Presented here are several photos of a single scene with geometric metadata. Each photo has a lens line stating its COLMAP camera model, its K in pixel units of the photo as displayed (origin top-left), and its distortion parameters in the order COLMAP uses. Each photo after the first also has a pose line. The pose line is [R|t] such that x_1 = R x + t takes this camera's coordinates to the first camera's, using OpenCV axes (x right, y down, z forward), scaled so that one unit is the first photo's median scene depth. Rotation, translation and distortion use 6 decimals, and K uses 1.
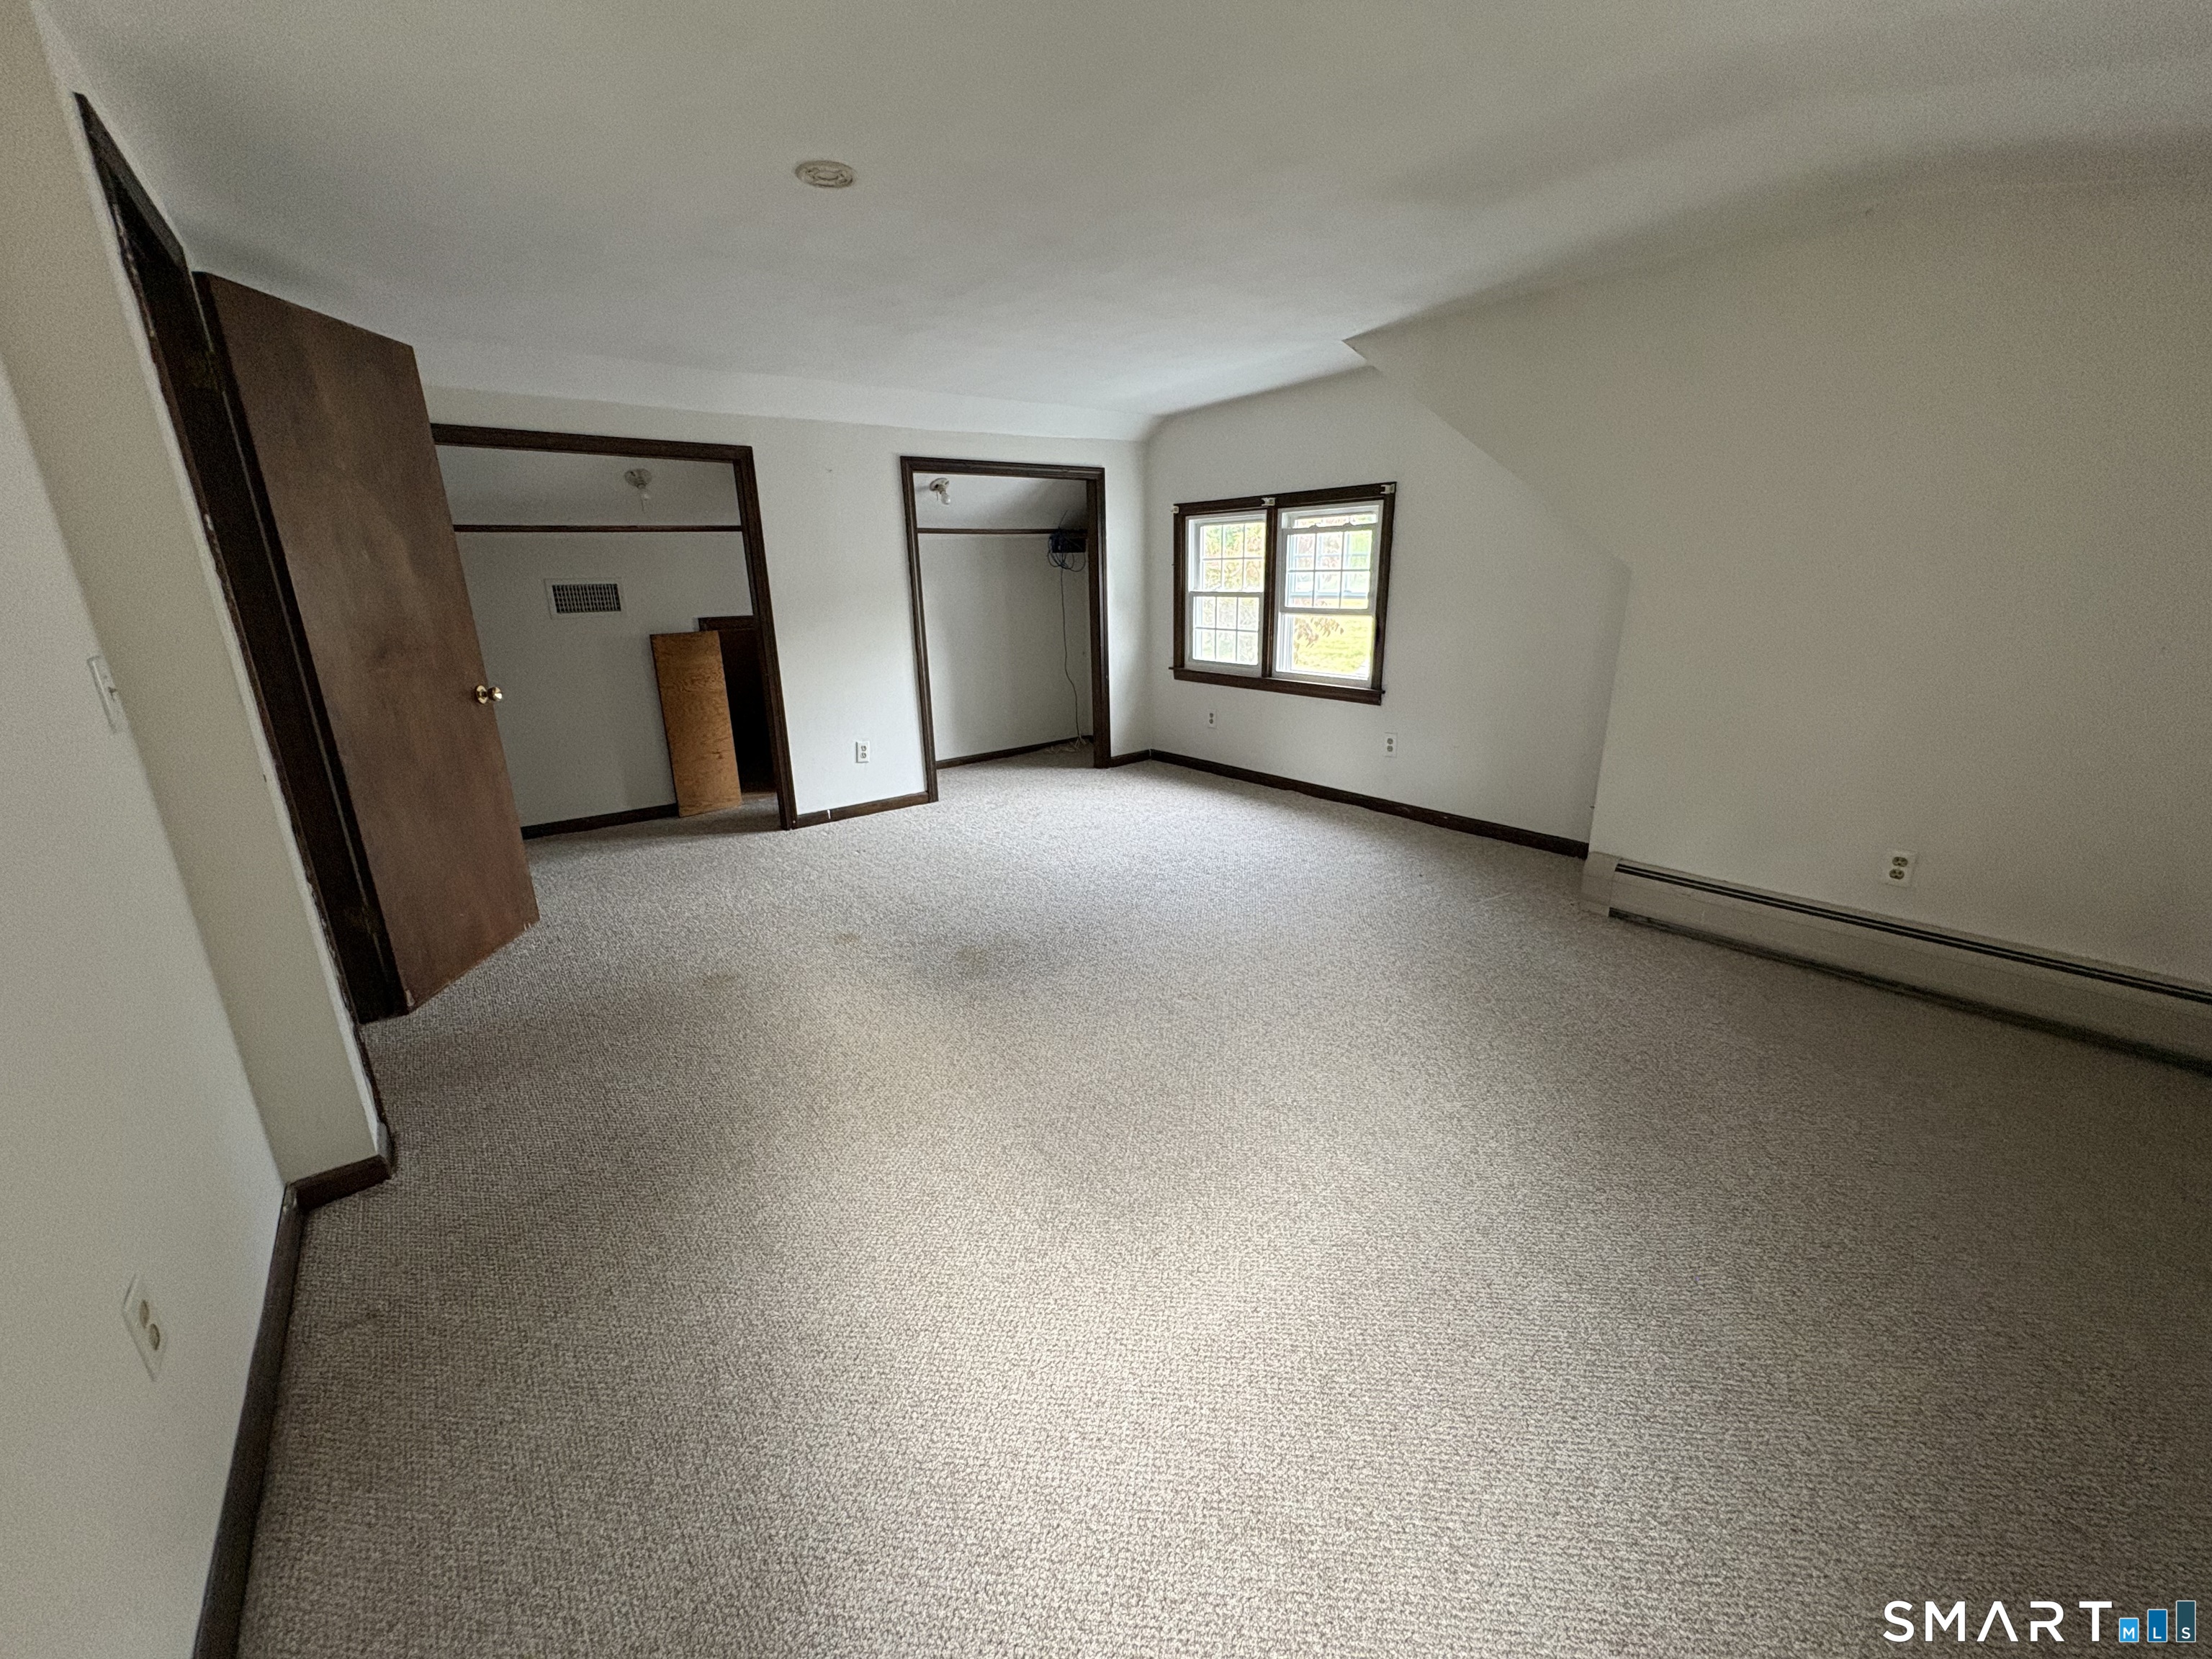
lens RADIAL K [[885.5, 0, 1112.4], [0, 885.5, 831.6], [0, 0, 1]] dist [0.006472, -0.000213]
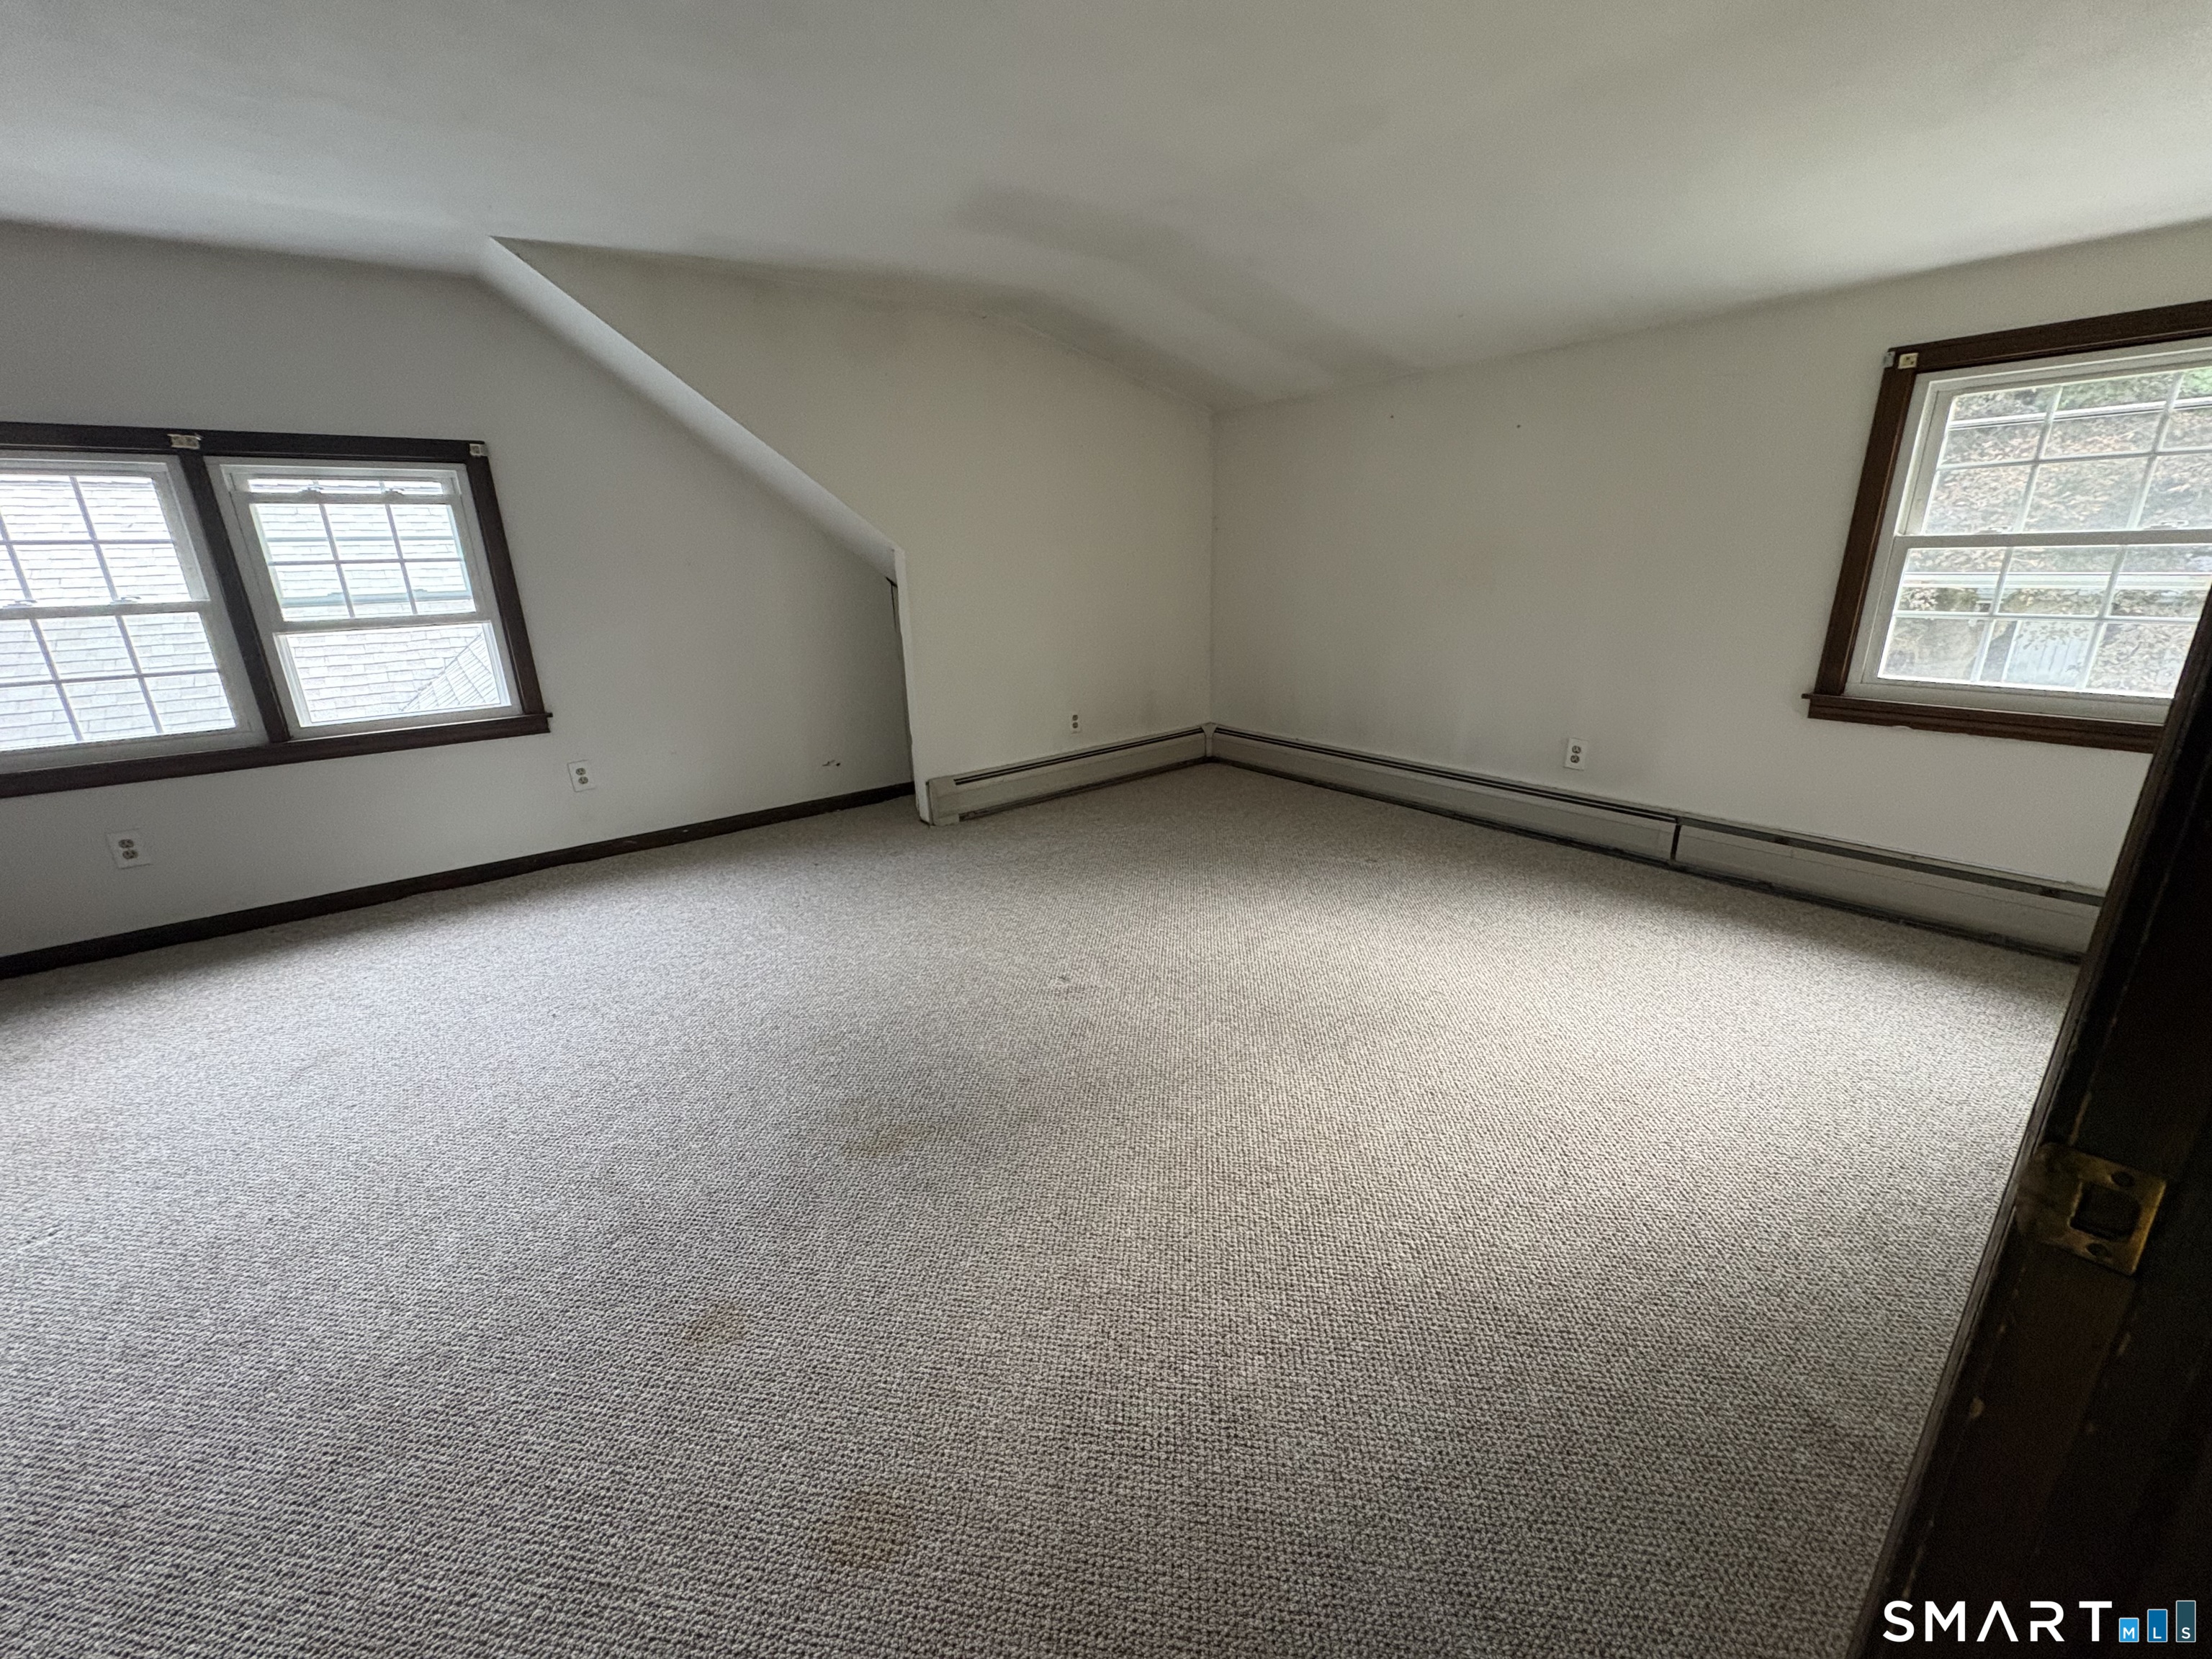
lens RADIAL K [[885.5, 0, 1116.4], [0, 885.5, 832.6], [0, 0, 1]] dist [0.006472, -0.000213]
pose [[-0.009771, -0.294579, 0.955577, -0.475415], [0.306641, 0.908699, 0.283263, -0.129654], [-0.951775, 0.295787, 0.081451, 0.482587]]
